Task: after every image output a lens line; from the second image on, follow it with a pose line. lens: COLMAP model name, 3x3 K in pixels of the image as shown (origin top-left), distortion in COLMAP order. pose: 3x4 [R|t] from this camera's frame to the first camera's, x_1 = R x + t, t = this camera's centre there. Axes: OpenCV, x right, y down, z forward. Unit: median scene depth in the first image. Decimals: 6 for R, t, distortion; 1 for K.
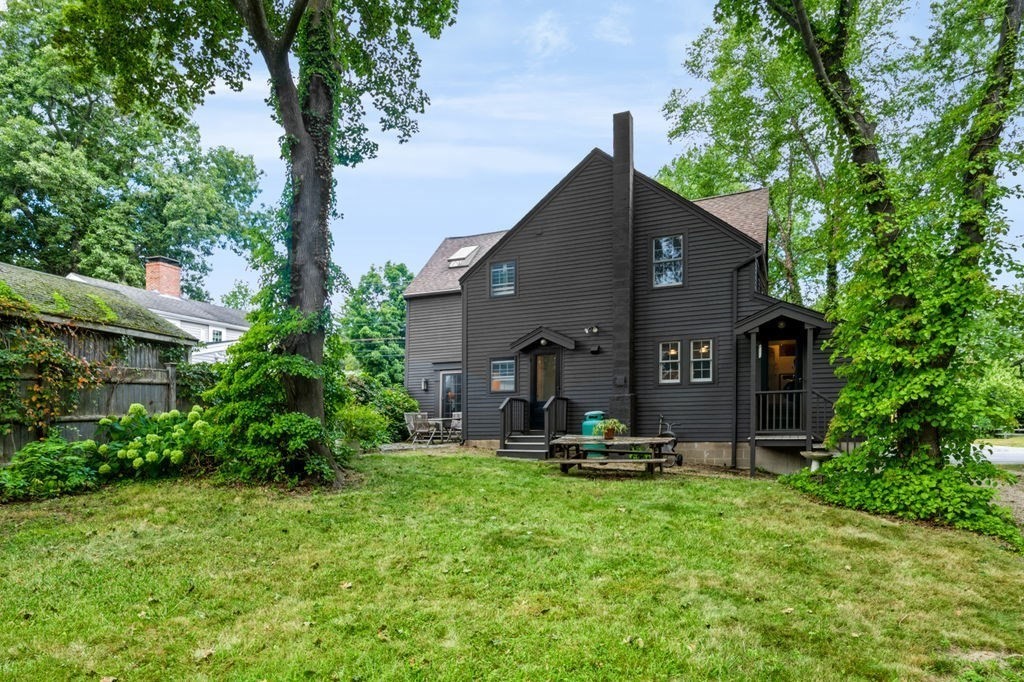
lens RADIAL K [[569.3, 0, 512.4], [0, 569.3, 334.5], [0, 0, 1]] dist [-0.020553, -0.000791]
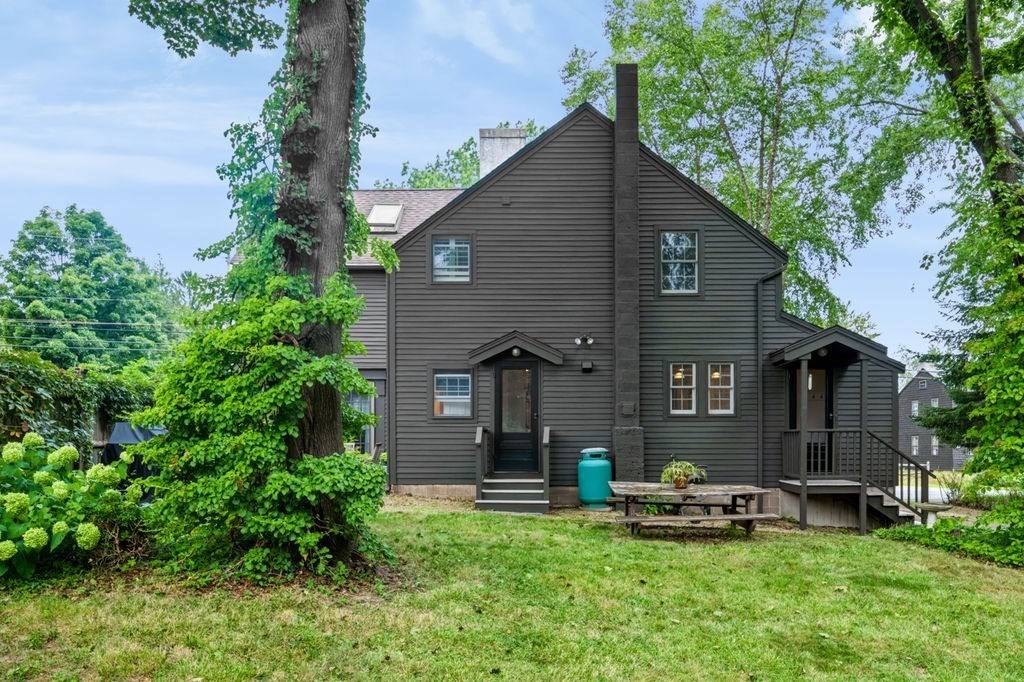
lens RADIAL K [[710.6, 0, 511.7], [0, 710.6, 348.1], [0, 0, 1]] dist [-0.008923, 0.001279]
pose [[0.915648, 0.066764, 0.396397, -0.314481], [-0.071829, 0.997415, -0.002073, 0.010659], [-0.395511, -0.026575, 0.918077, 0.159127]]
